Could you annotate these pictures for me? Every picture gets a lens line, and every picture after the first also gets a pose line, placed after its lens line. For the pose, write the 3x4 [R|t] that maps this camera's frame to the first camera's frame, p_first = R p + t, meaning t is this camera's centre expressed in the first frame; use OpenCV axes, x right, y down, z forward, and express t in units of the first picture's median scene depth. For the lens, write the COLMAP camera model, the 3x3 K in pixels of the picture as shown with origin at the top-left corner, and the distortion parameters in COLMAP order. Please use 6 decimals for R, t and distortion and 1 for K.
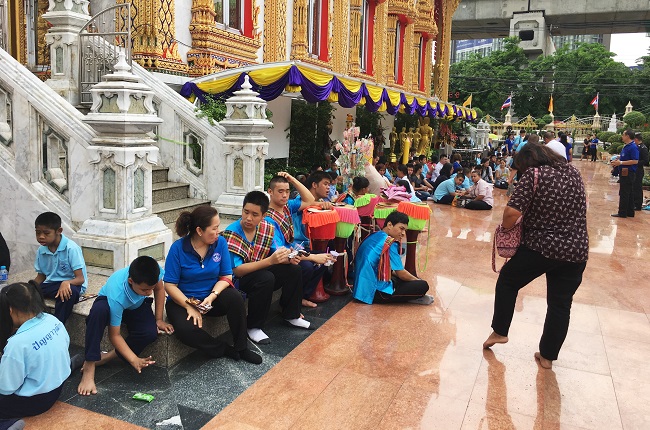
lens RADIAL K [[546.1, 0, 322.9], [0, 546.1, 207.4], [0, 0, 1]] dist [0.052973, -0.013060]
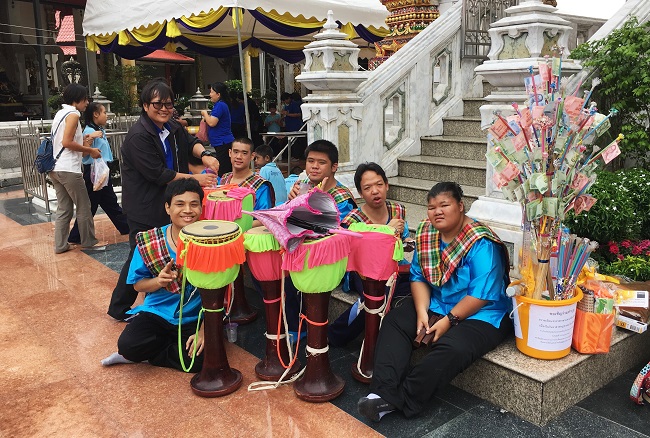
lens RADIAL K [[545.1, 0, 325.3], [0, 545.1, 204.1], [0, 0, 1]] dist [0.051859, 0.006703]
pose [[-0.453804, 0.201748, -0.867963, 0.535597], [-0.083956, 0.960021, 0.267041, -0.181521], [0.887138, 0.194055, -0.418723, 1.298953]]
